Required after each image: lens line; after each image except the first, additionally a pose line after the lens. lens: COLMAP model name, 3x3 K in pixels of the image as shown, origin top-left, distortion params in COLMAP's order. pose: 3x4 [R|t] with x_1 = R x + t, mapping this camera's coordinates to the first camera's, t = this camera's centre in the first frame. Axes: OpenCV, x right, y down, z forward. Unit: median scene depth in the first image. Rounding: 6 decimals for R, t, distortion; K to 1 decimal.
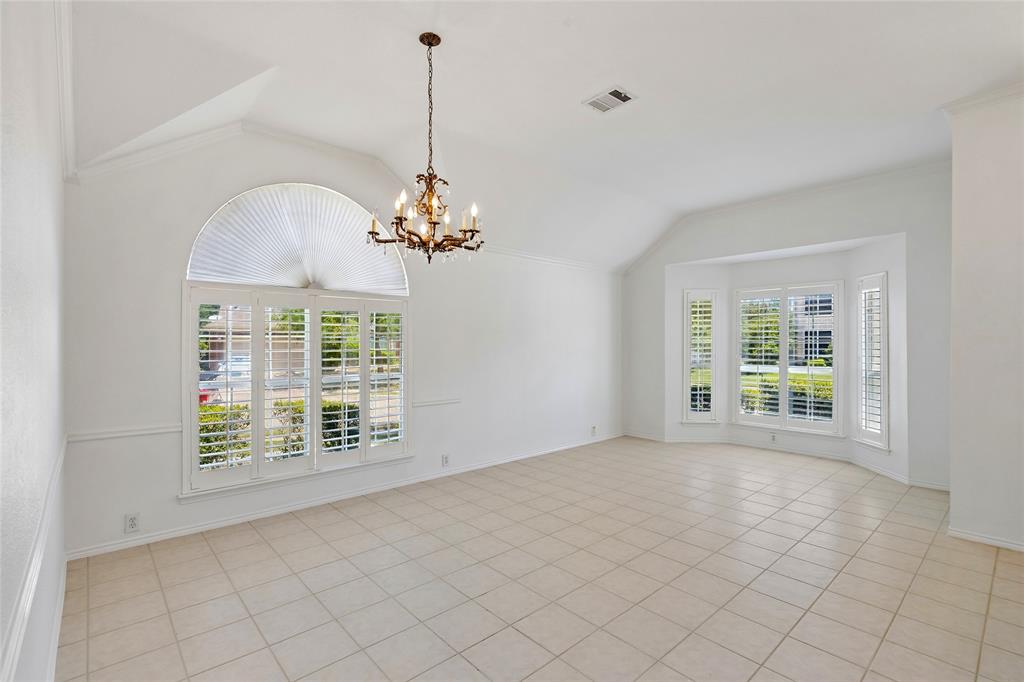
lens RADIAL K [[465.4, 0, 507.3], [0, 465.4, 341.8], [0, 0, 1]] dist [-0.009471, 0.000119]
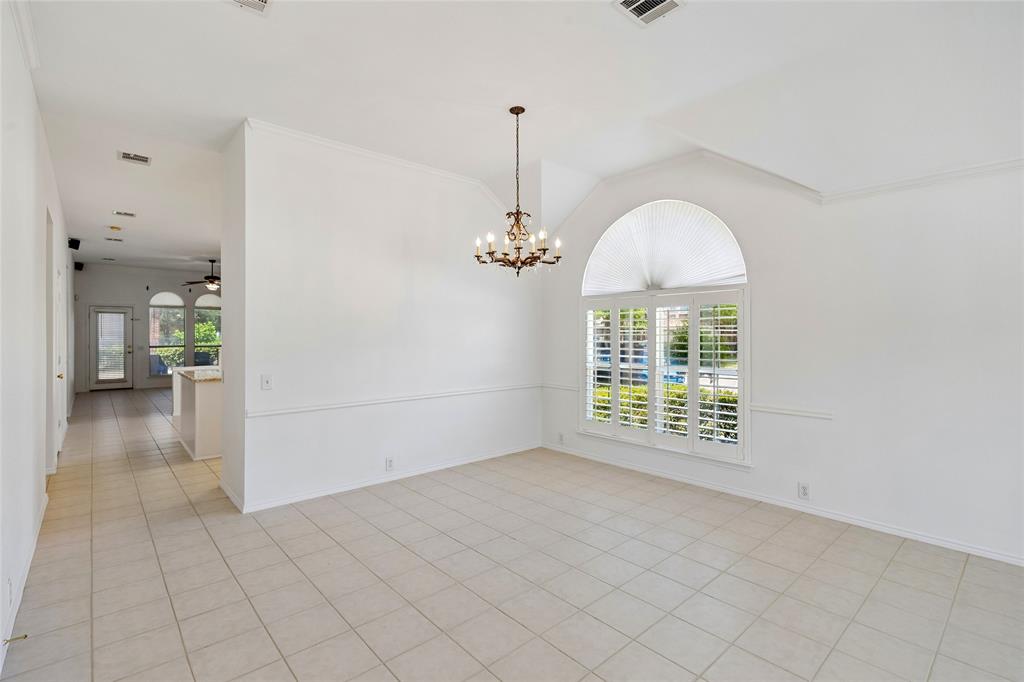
lens RADIAL K [[465.4, 0, 510.4], [0, 465.4, 334.9], [0, 0, 1]] dist [-0.009471, 0.000119]
pose [[0.019909, 0.006476, -0.999781, 1.065131], [0.003454, 0.999973, 0.006546, -0.013474], [0.999796, -0.003584, 0.019887, 0.871103]]
